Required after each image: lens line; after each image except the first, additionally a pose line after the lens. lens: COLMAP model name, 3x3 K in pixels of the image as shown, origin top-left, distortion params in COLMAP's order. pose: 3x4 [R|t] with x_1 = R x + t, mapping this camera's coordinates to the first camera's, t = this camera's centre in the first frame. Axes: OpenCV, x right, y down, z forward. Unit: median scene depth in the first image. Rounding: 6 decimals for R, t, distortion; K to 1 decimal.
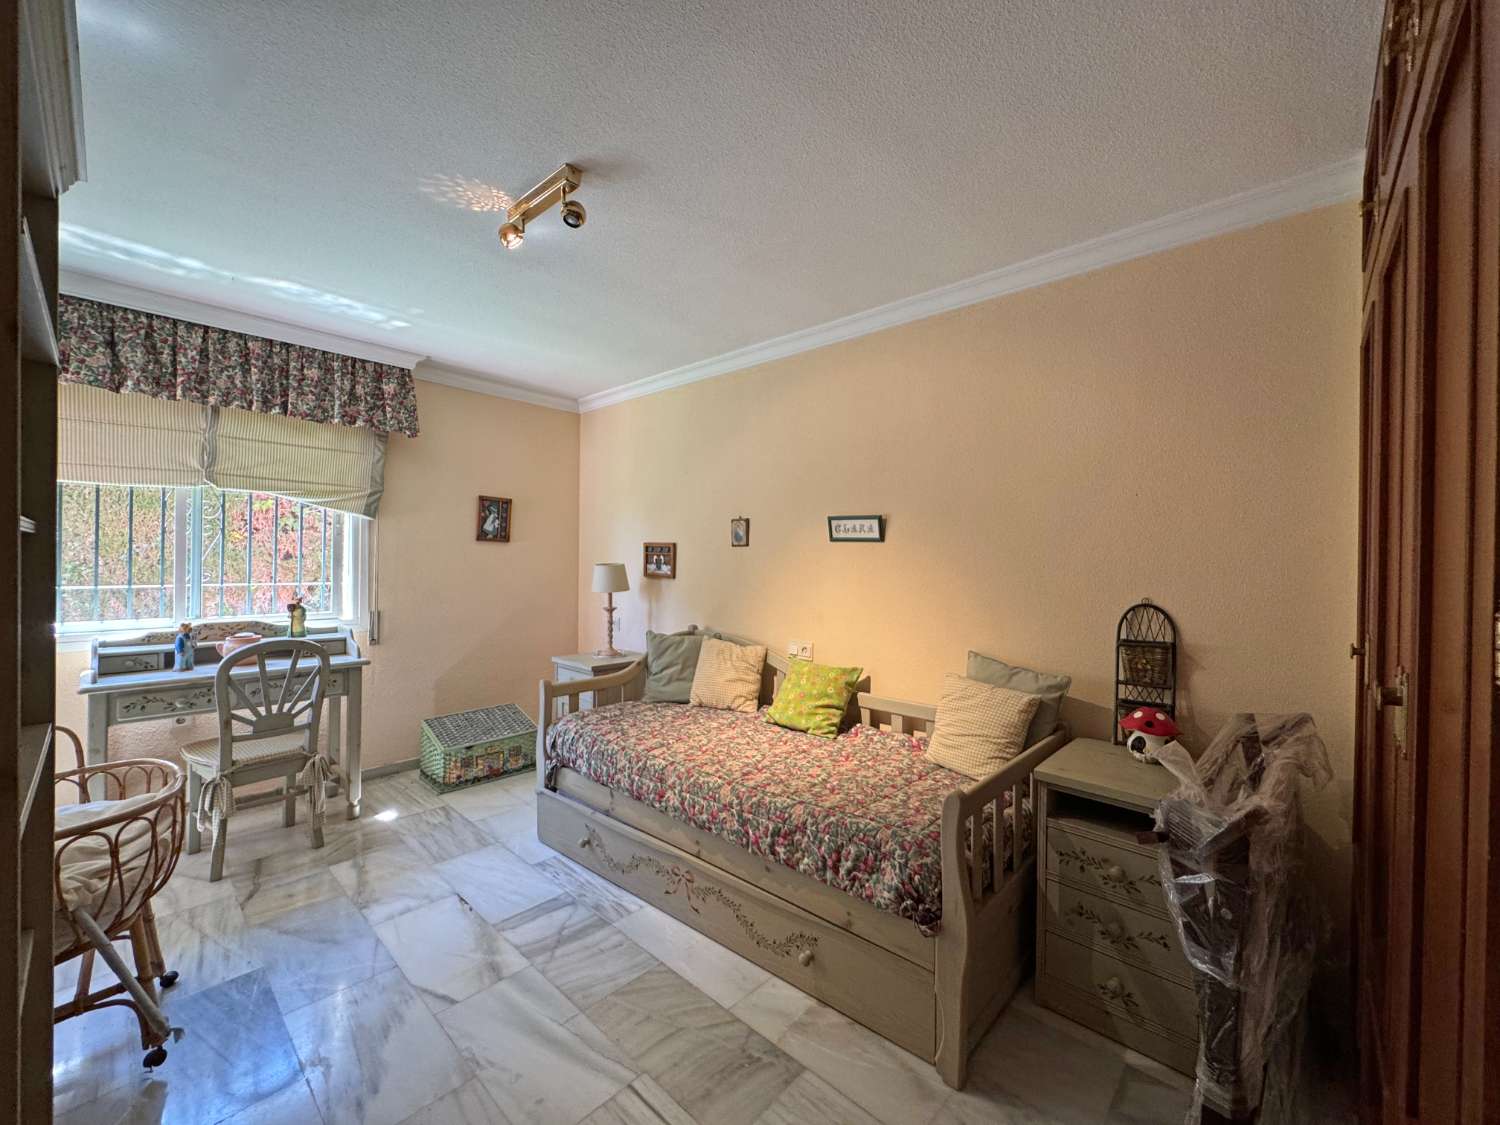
lens RADIAL K [[596.8, 0, 750.0], [0, 596.8, 562.5], [0, 0, 1]] dist [-0.002004, -0.000142]
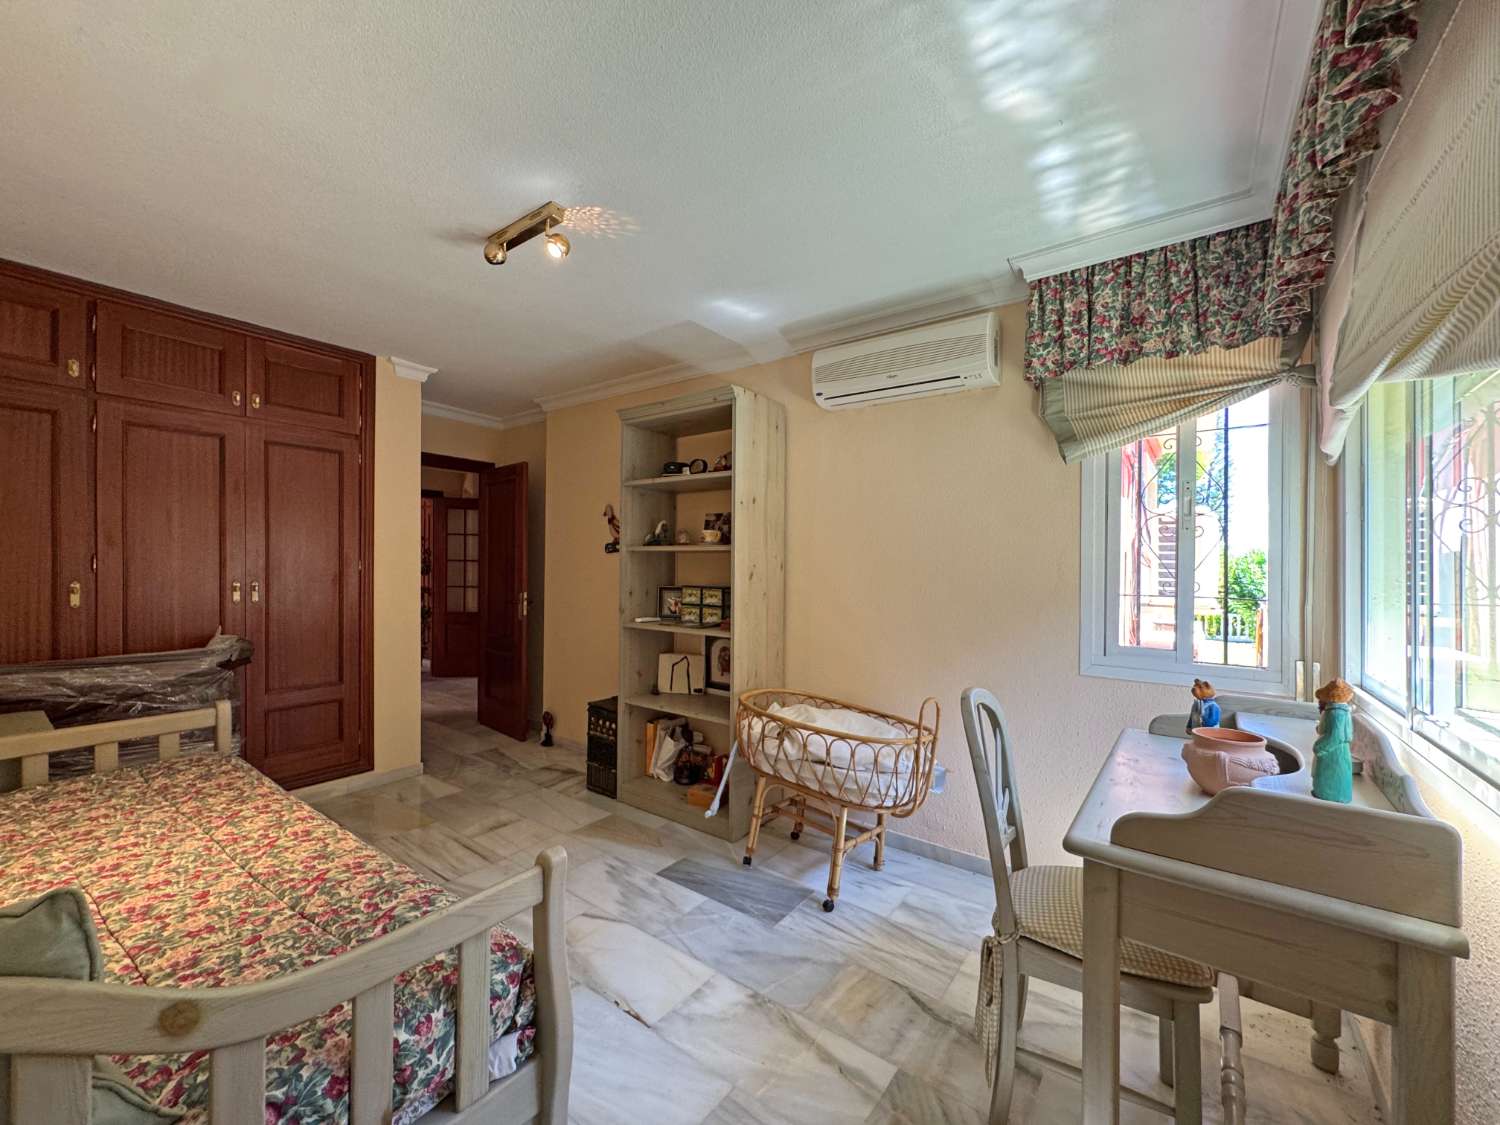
lens RADIAL K [[638.8, 0, 758.0], [0, 638.8, 564.3], [0, 0, 1]] dist [-0.001887, -0.000032]
pose [[-0.995436, -0.012760, -0.094571, -0.493500], [-0.013185, 0.999906, 0.003873, -0.012438], [0.094513, 0.005102, -0.995511, 1.637682]]
